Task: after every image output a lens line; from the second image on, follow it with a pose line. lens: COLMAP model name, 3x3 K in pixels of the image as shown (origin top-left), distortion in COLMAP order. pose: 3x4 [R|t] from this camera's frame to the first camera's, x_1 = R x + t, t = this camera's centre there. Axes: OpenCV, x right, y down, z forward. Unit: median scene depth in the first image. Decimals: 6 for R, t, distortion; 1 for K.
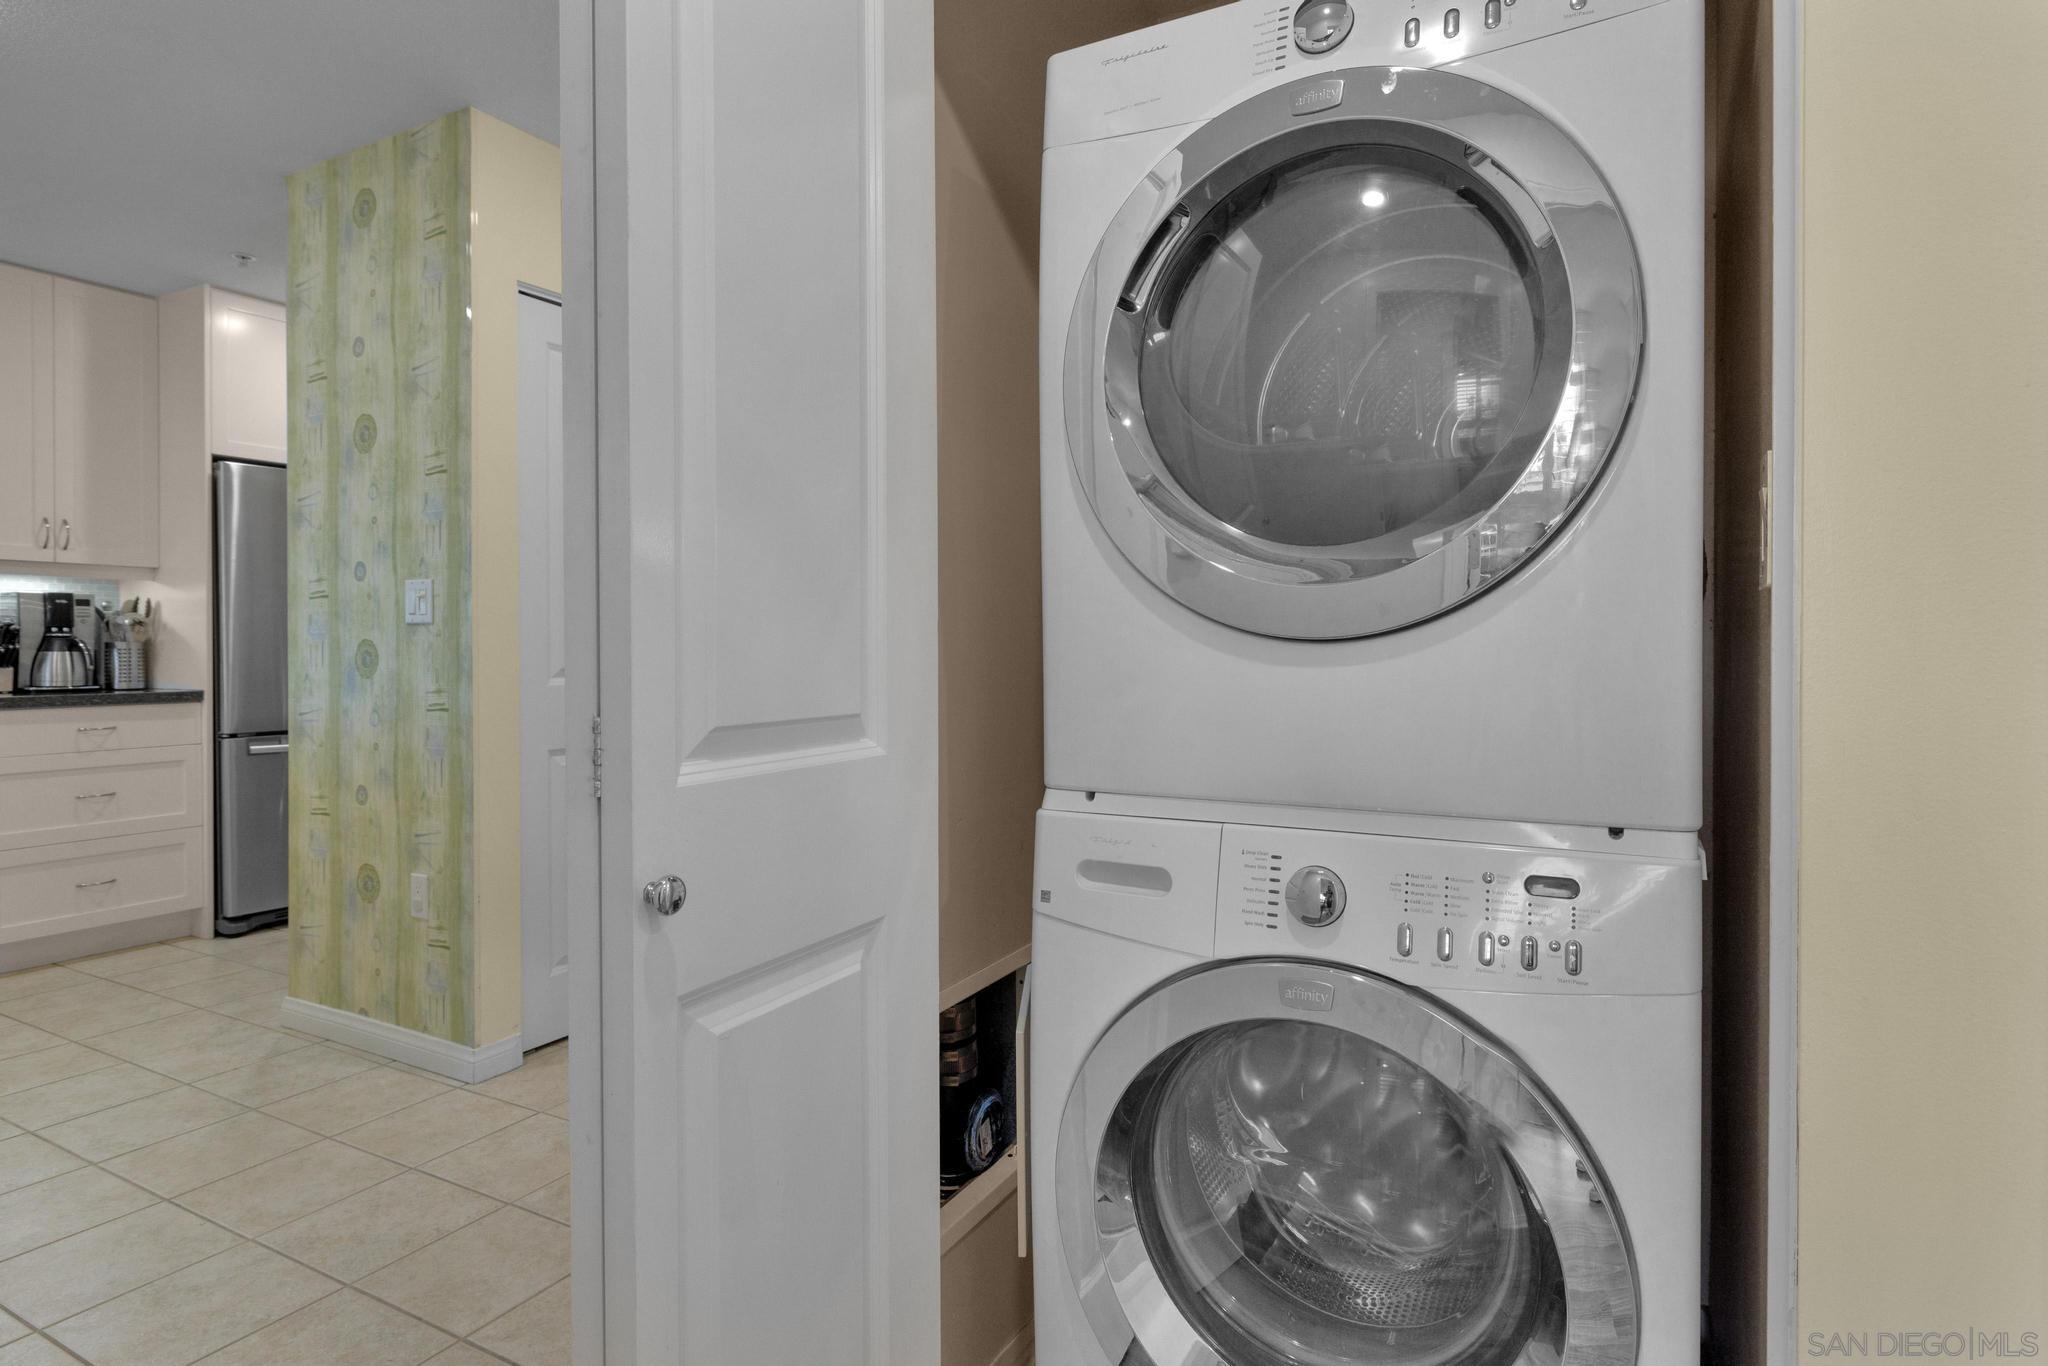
lens RADIAL K [[1074.7, 0, 1044.1], [0, 1074.7, 652.8], [0, 0, 1]] dist [-0.006767, 0.001901]
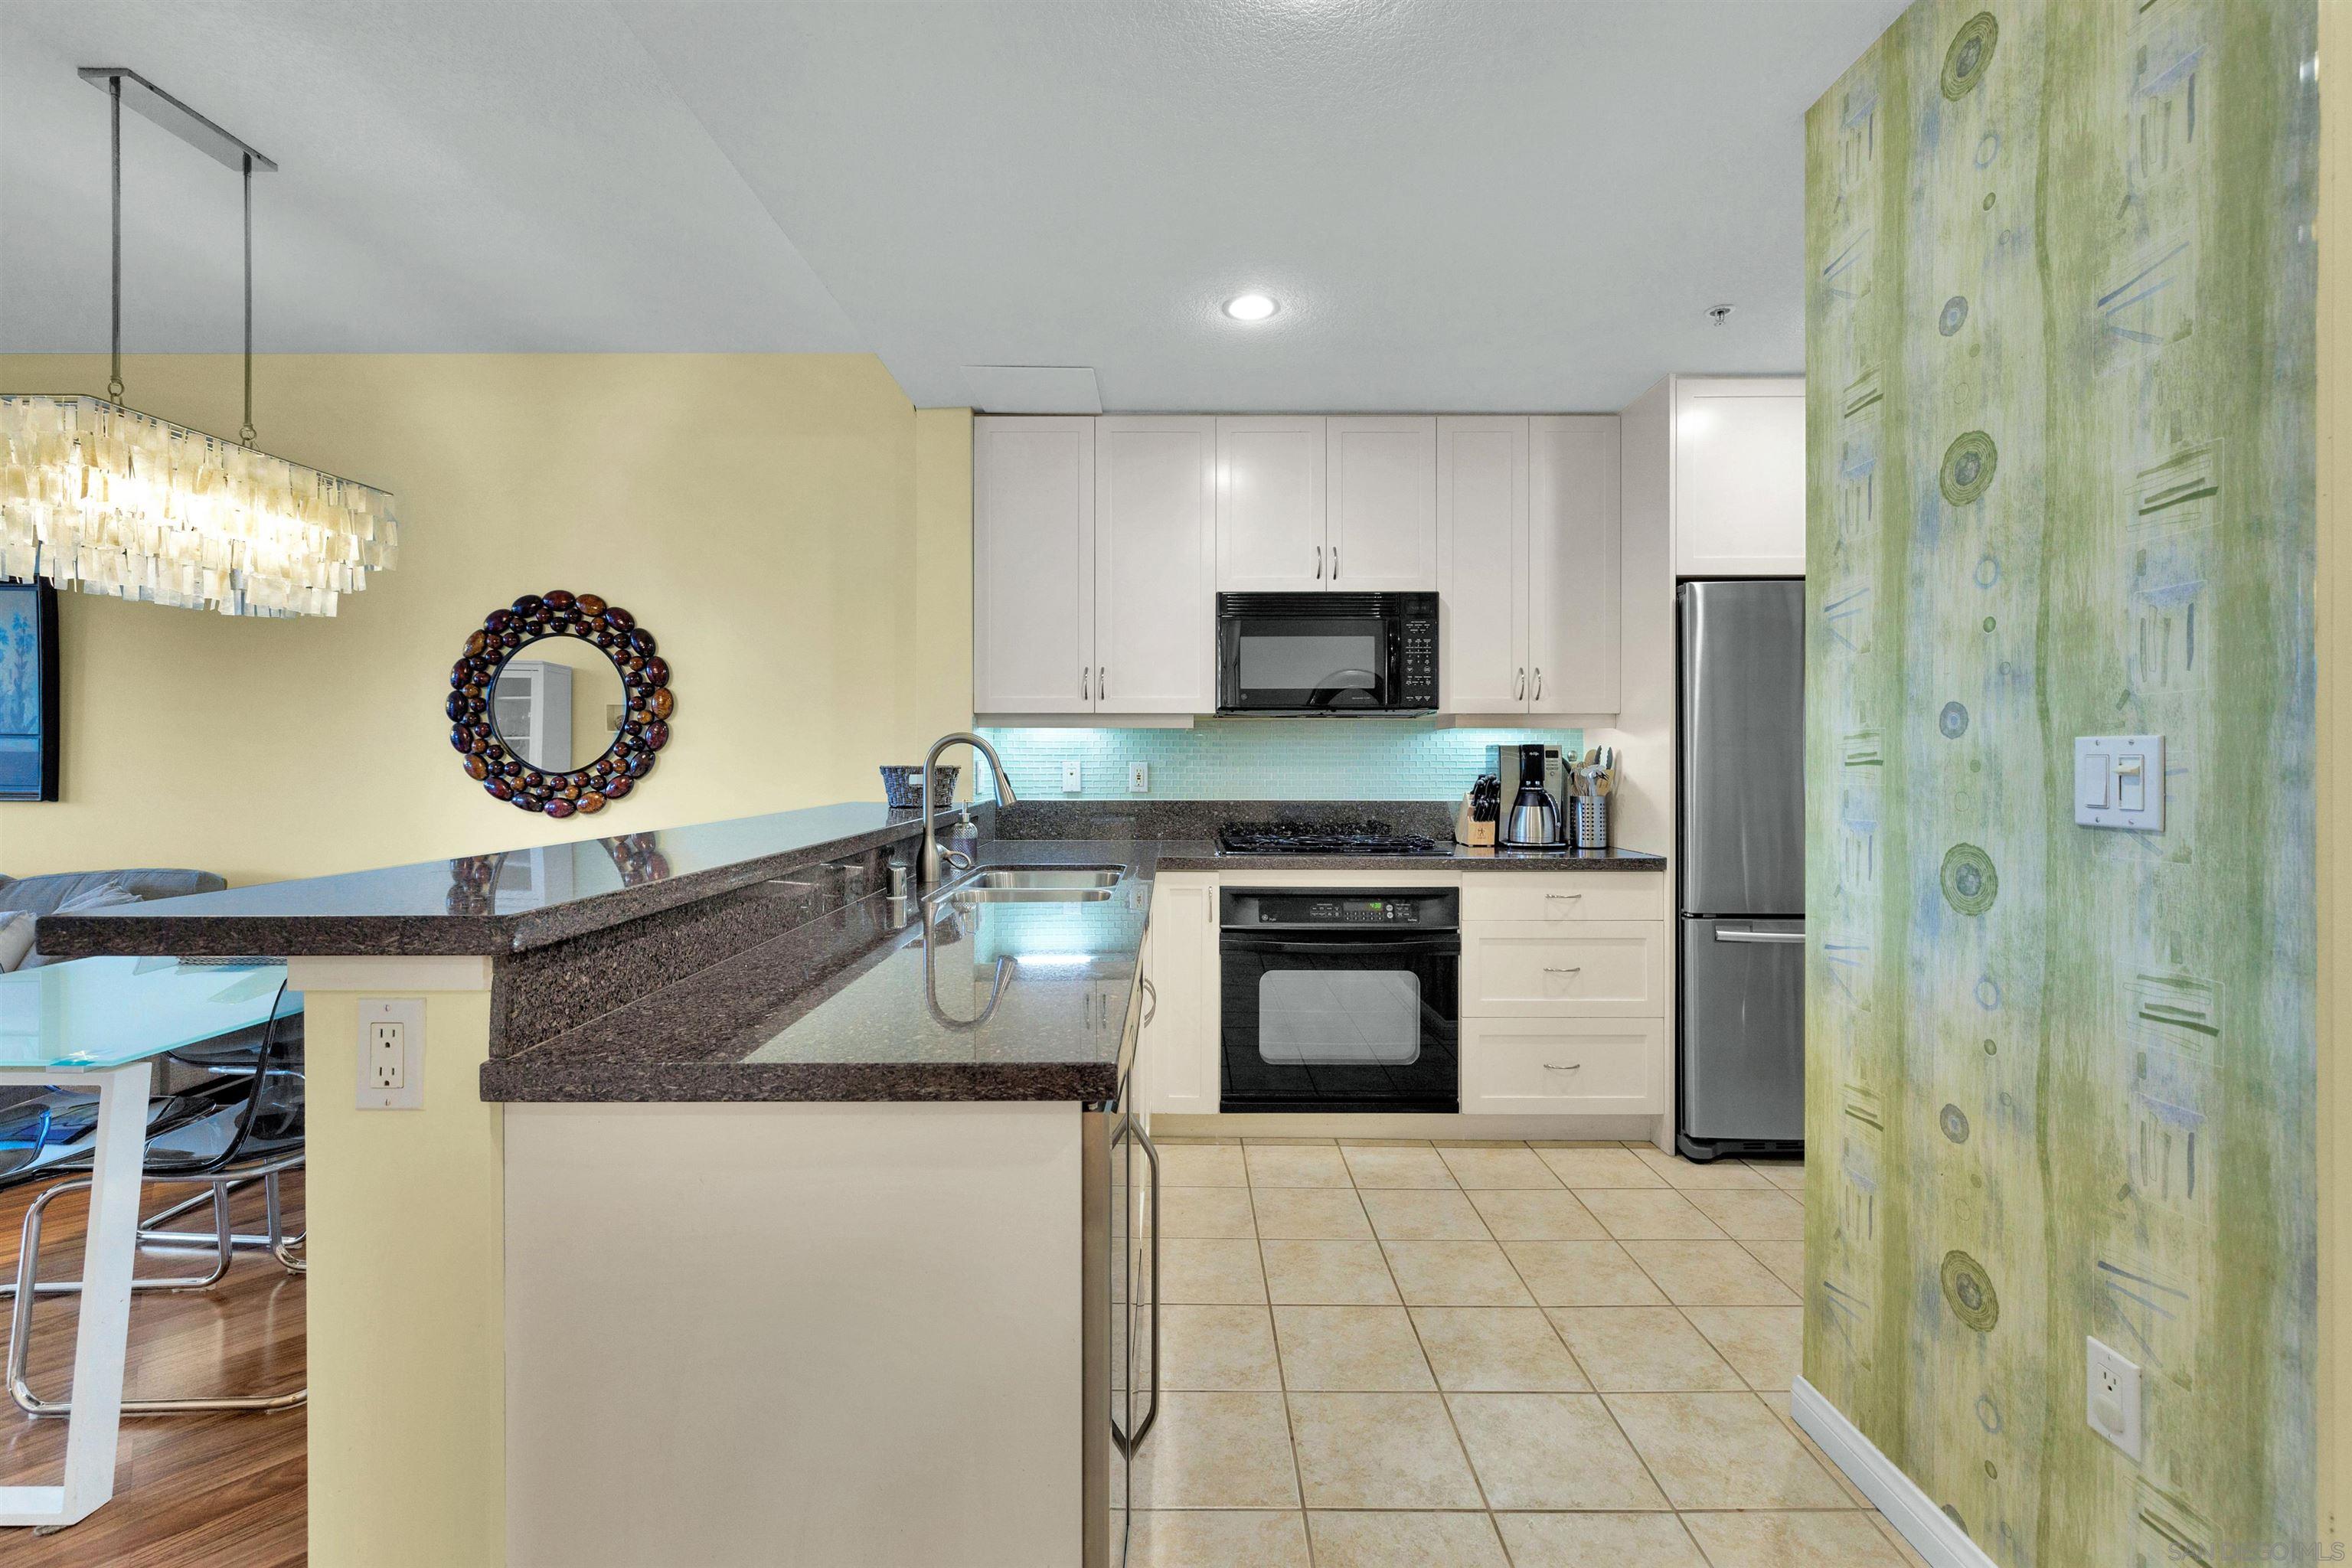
lens RADIAL K [[1000.0, 0, 1180.9], [0, 1000.0, 761.6], [0, 0, 1]] dist [0.002281, -0.000278]
pose [[0.467102, 0.002397, -0.884200, -0.363349], [-0.005888, 0.999983, -0.000399, -0.051515], [0.884184, 0.005393, 0.467108, 0.400762]]
